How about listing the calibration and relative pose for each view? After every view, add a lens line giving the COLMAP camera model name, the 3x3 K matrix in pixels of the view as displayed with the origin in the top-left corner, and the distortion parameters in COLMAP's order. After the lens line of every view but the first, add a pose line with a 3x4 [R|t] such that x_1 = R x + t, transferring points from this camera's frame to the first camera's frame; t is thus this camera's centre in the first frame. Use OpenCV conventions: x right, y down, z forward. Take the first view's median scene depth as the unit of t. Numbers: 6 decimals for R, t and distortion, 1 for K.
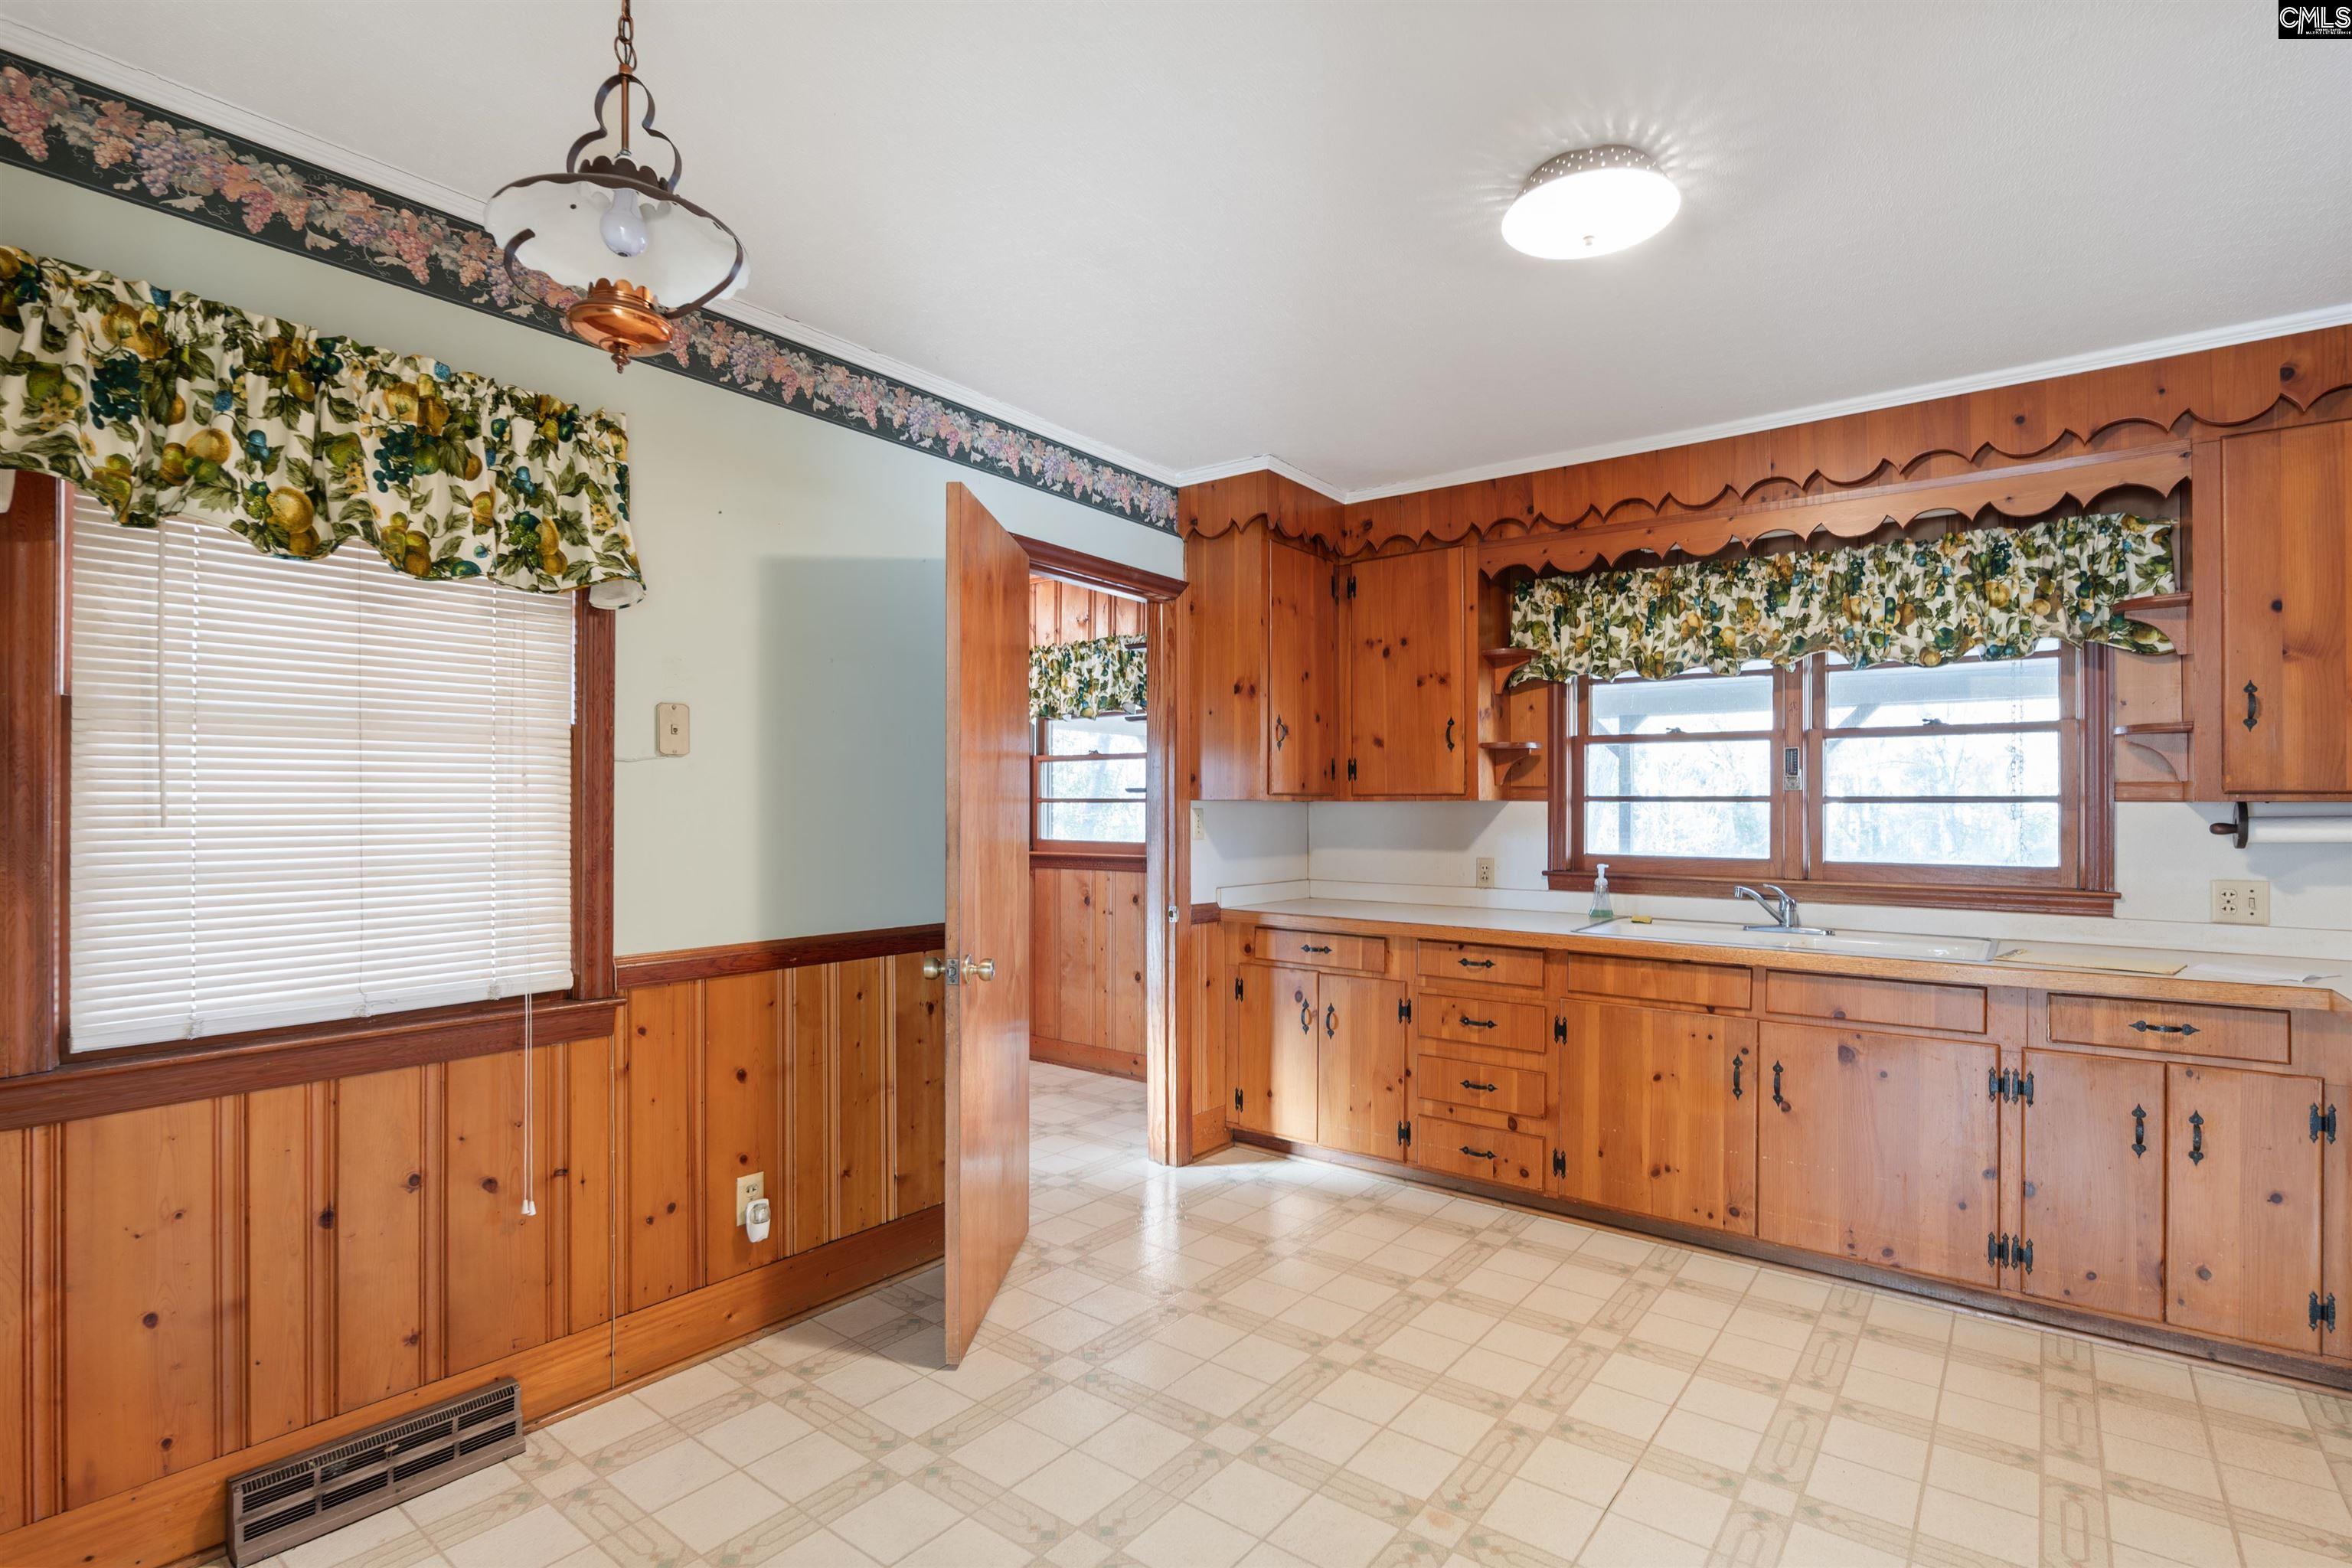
lens RADIAL K [[1131.4, 0, 1174.1], [0, 1131.4, 803.9], [0, 0, 1]] dist [-0.019133, 0.000814]
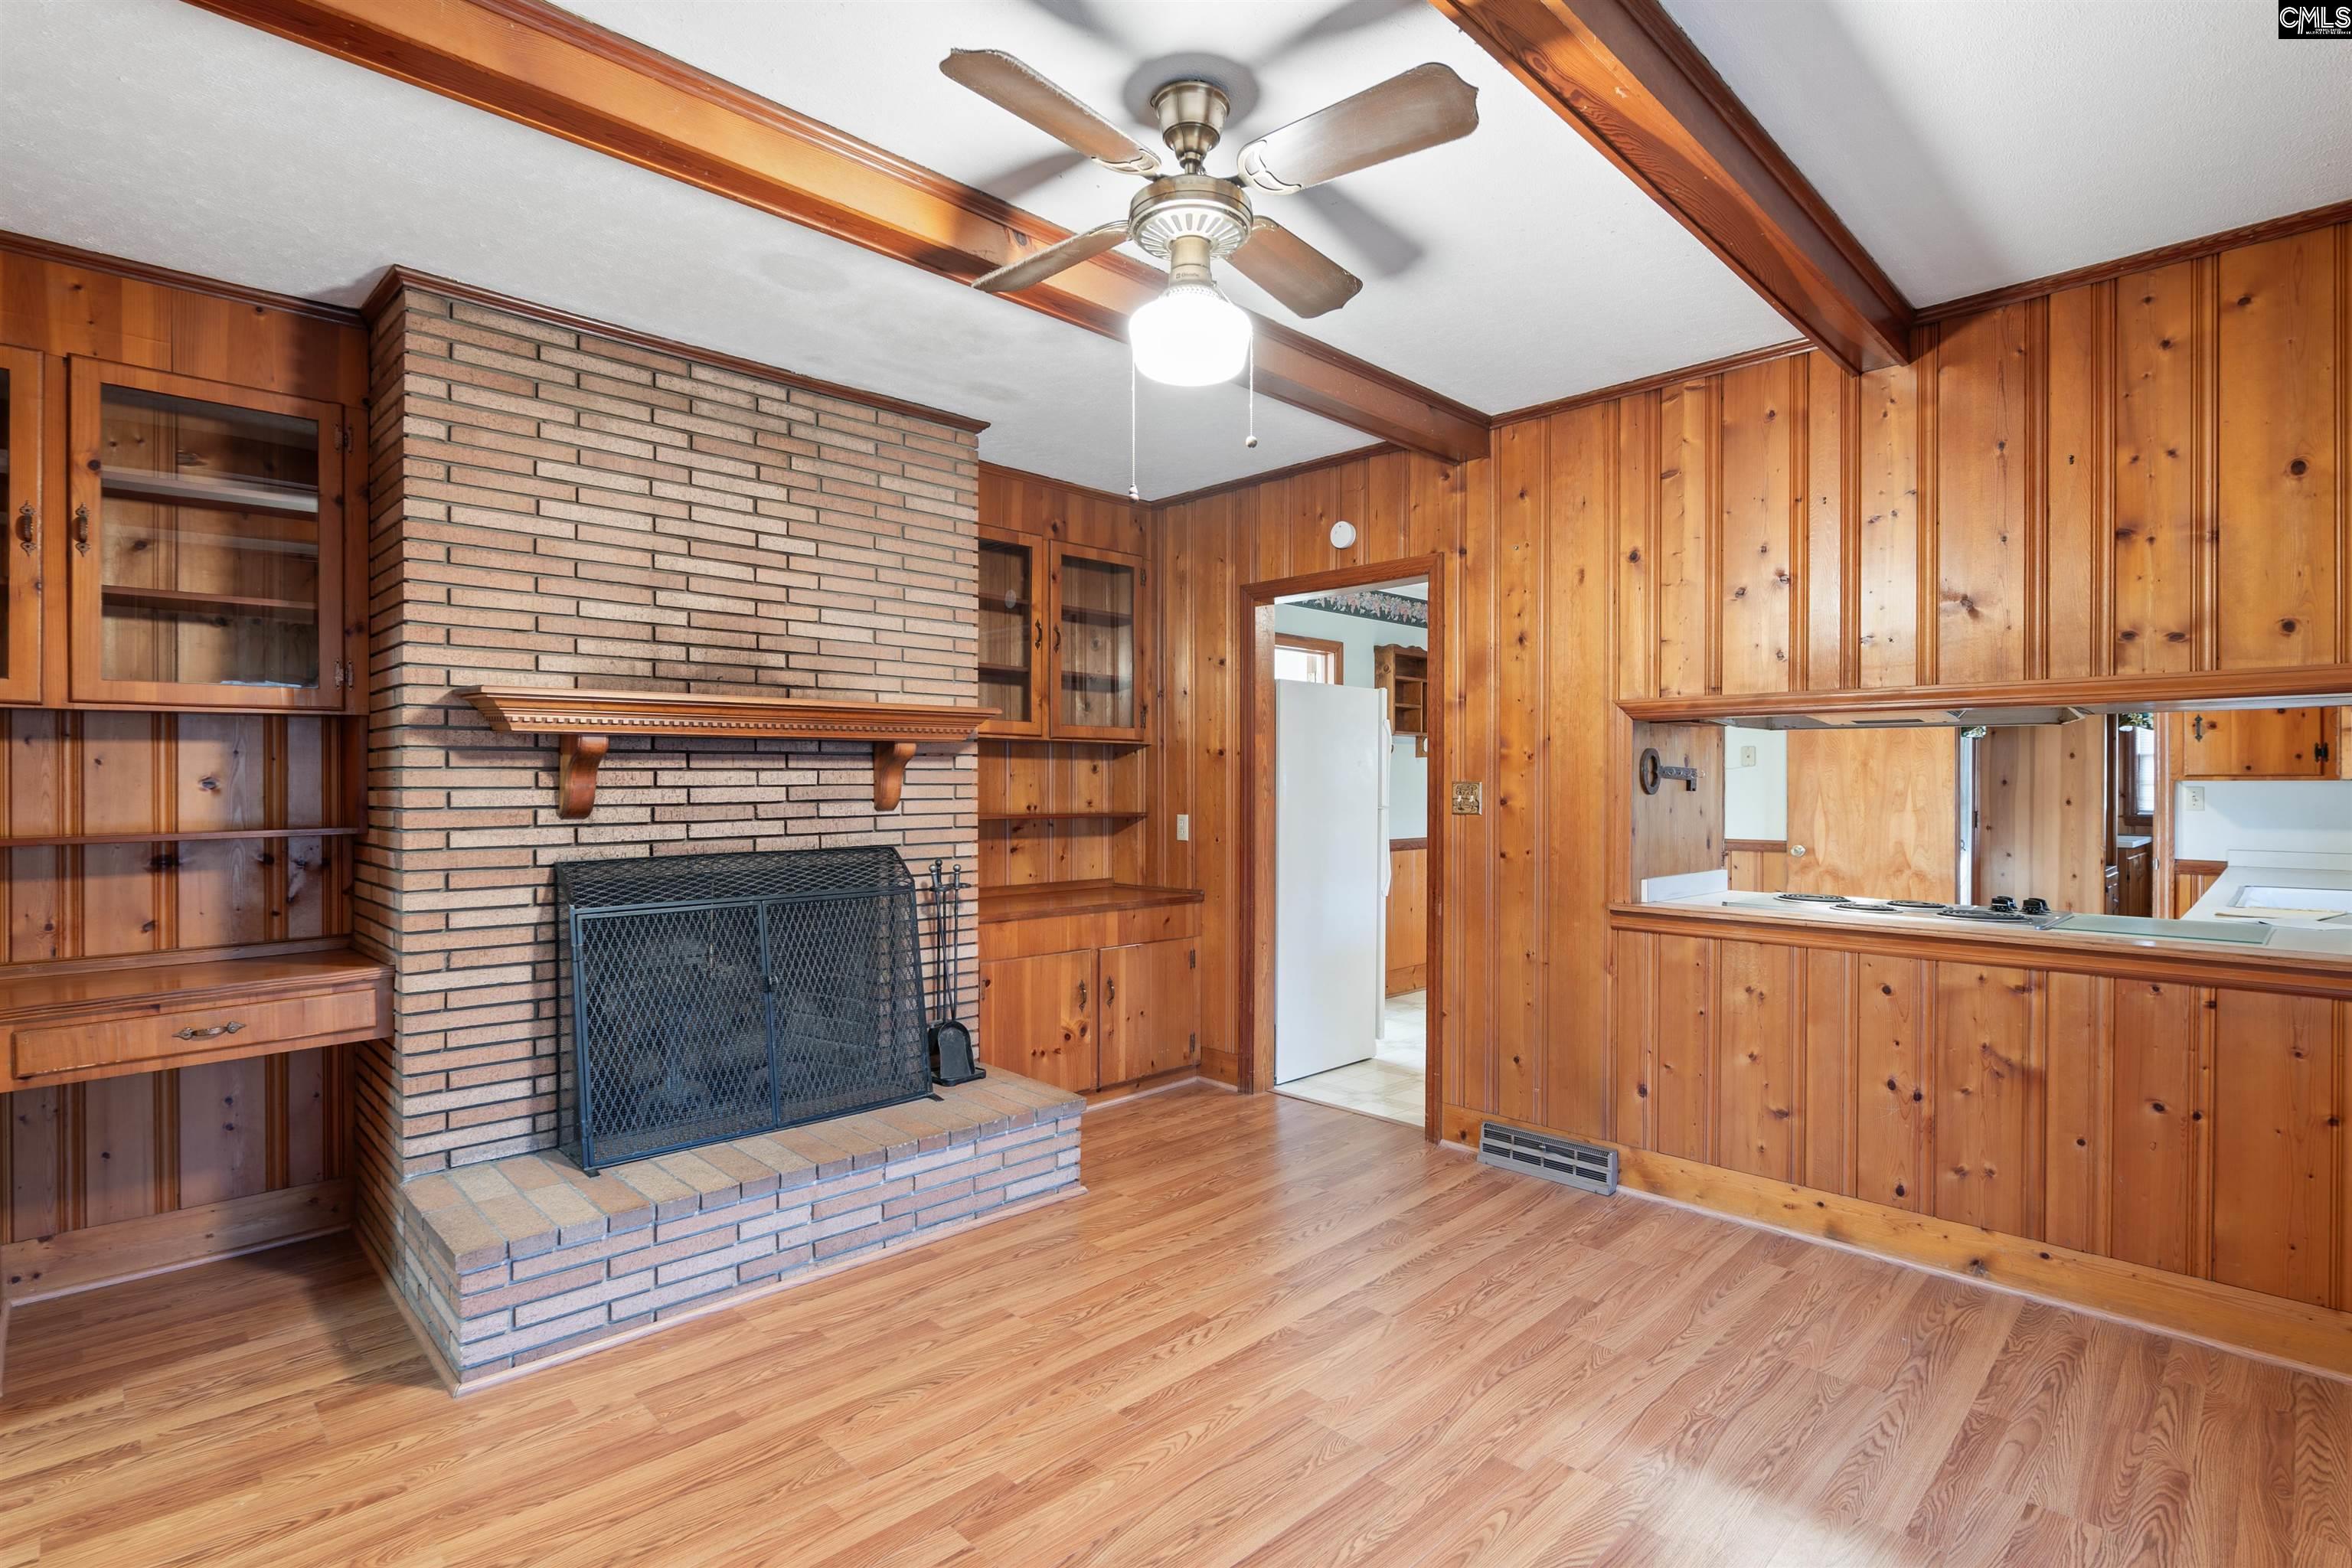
lens RADIAL K [[1123.9, 0, 1162.8], [0, 1123.9, 782.1], [0, 0, 1]] dist [-0.014951, 0.001035]
pose [[-0.137179, -0.006868, -0.990522, 1.791801], [-0.001382, 0.999976, -0.006742, 0.011167], [0.990545, 0.000444, -0.137185, -0.002123]]
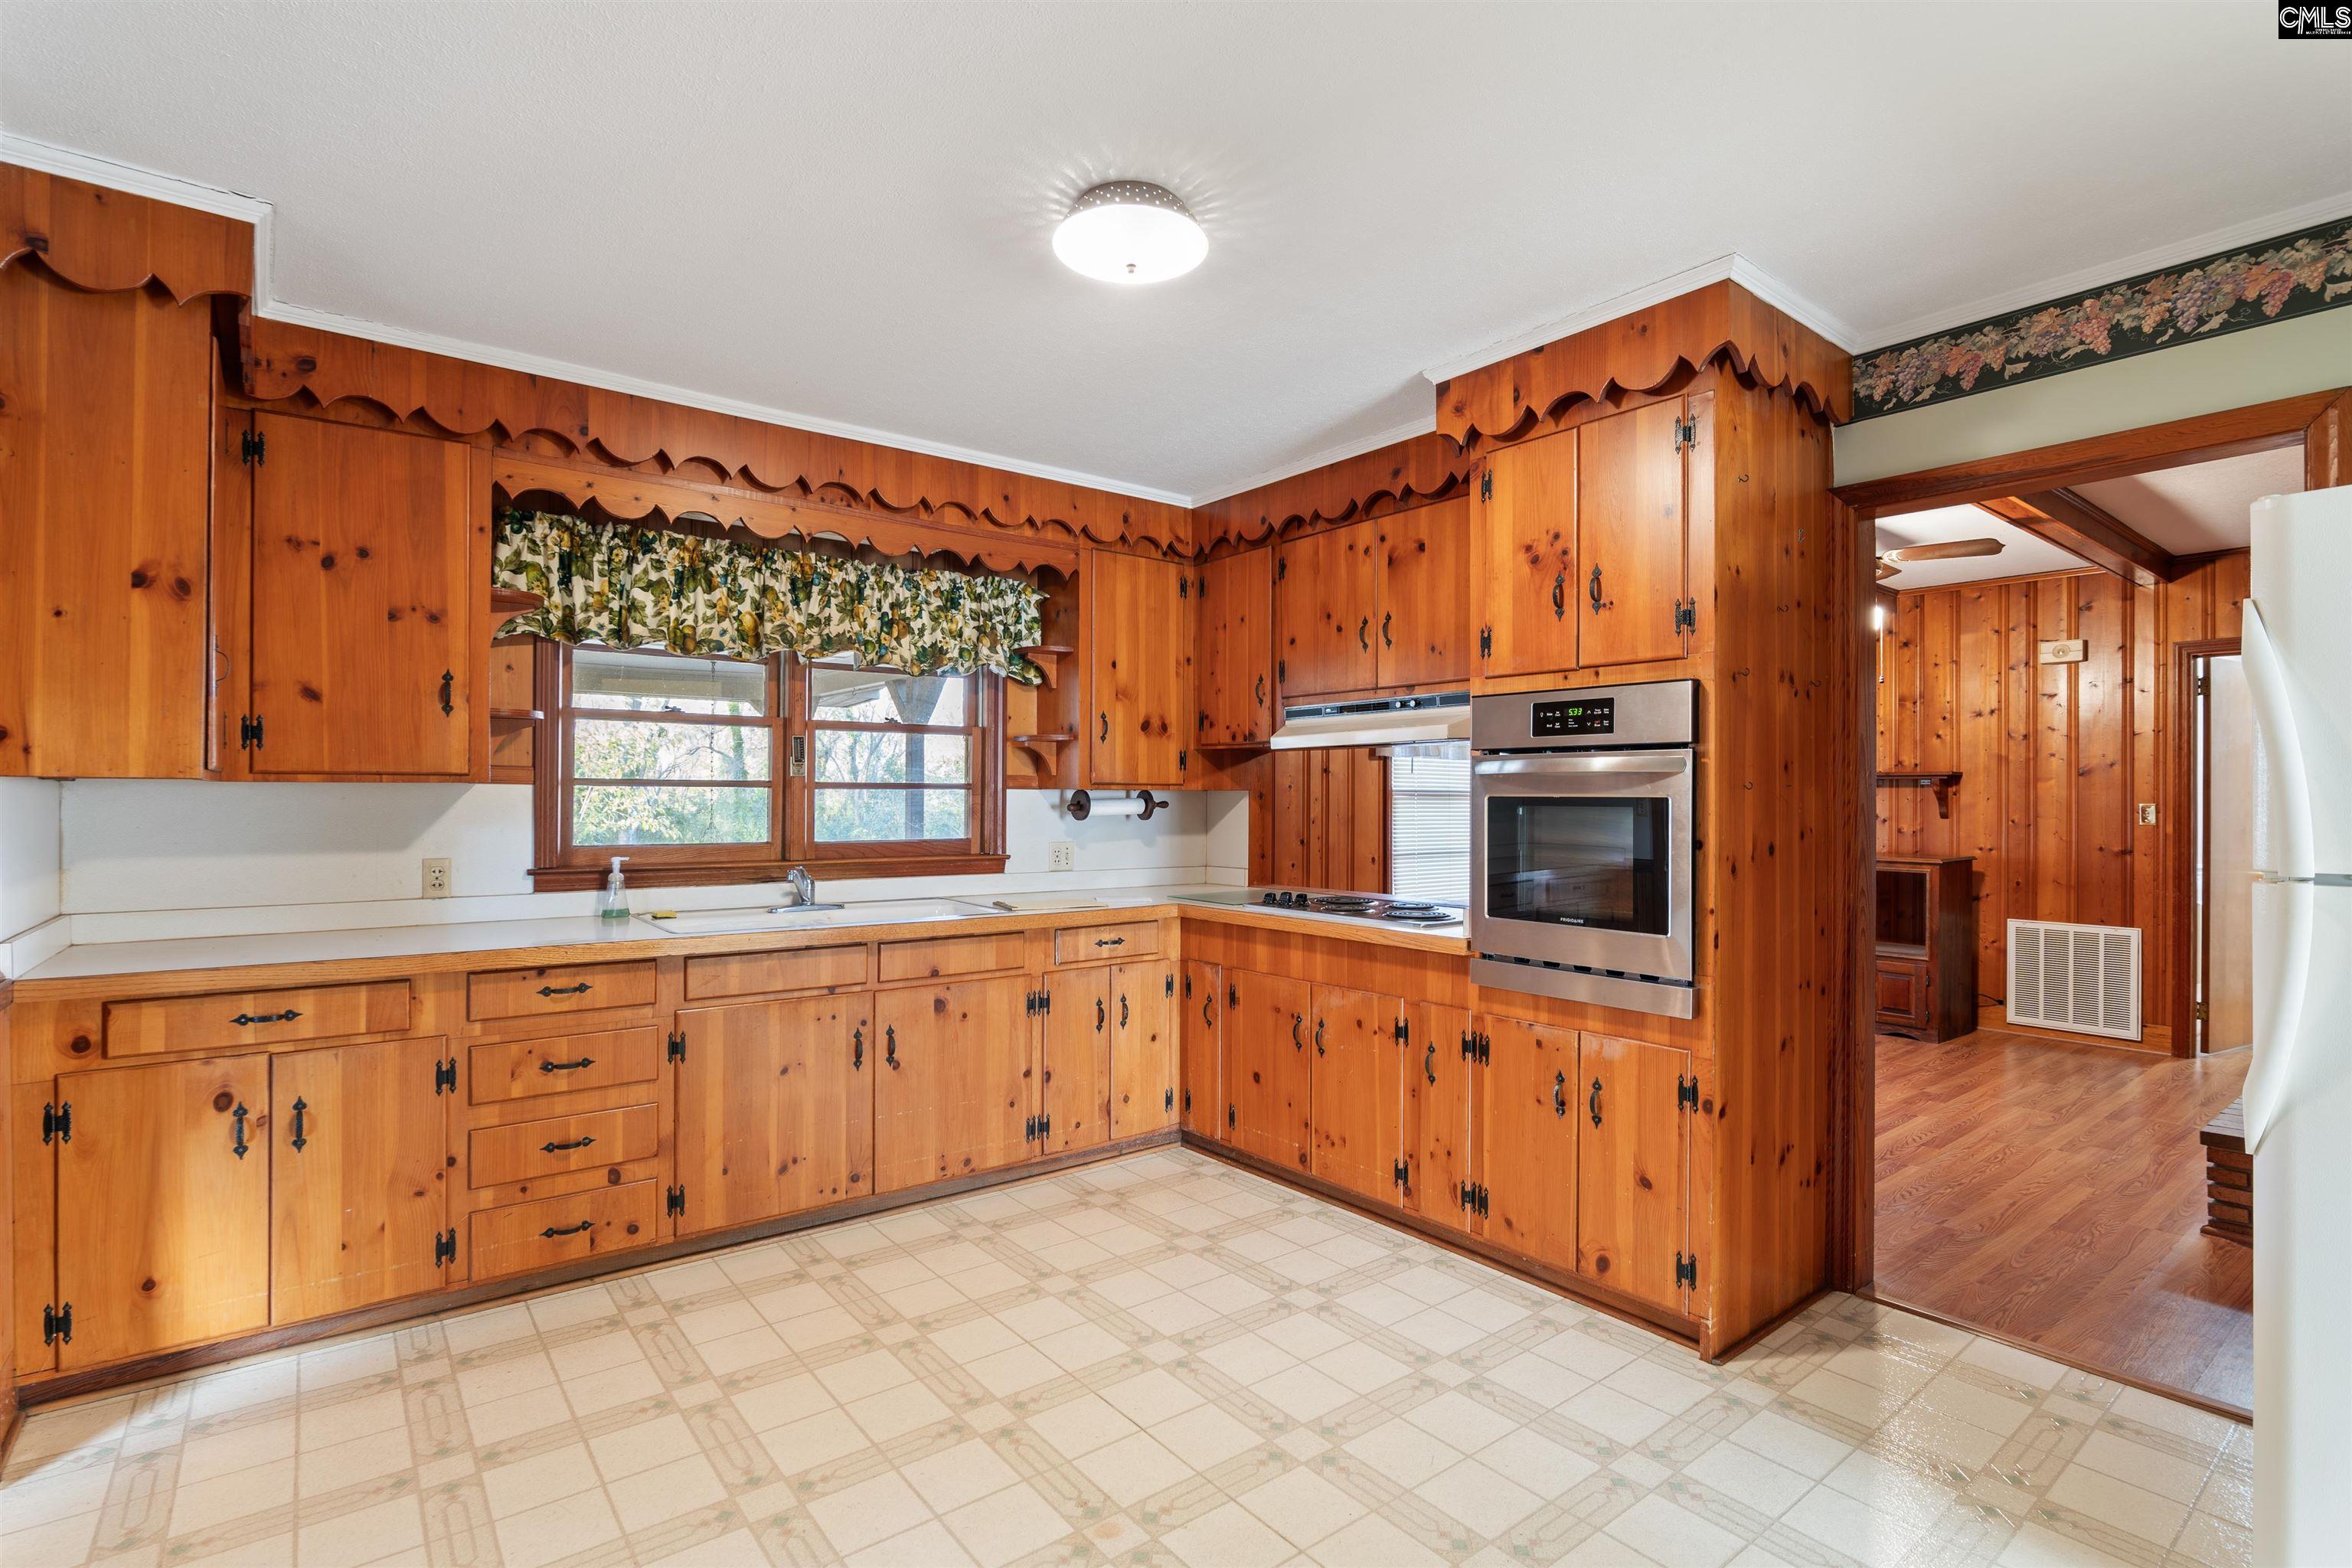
lens RADIAL K [[1109.1, 0, 1169.7], [0, 1109.1, 796.3], [0, 0, 1]] dist [-0.014916, 0.000731]
pose [[0.244243, -0.001958, 0.969712, -0.407938], [-0.005667, 0.999978, 0.003446, 0.001017], [-0.969698, -0.006337, 0.244226, 0.438778]]
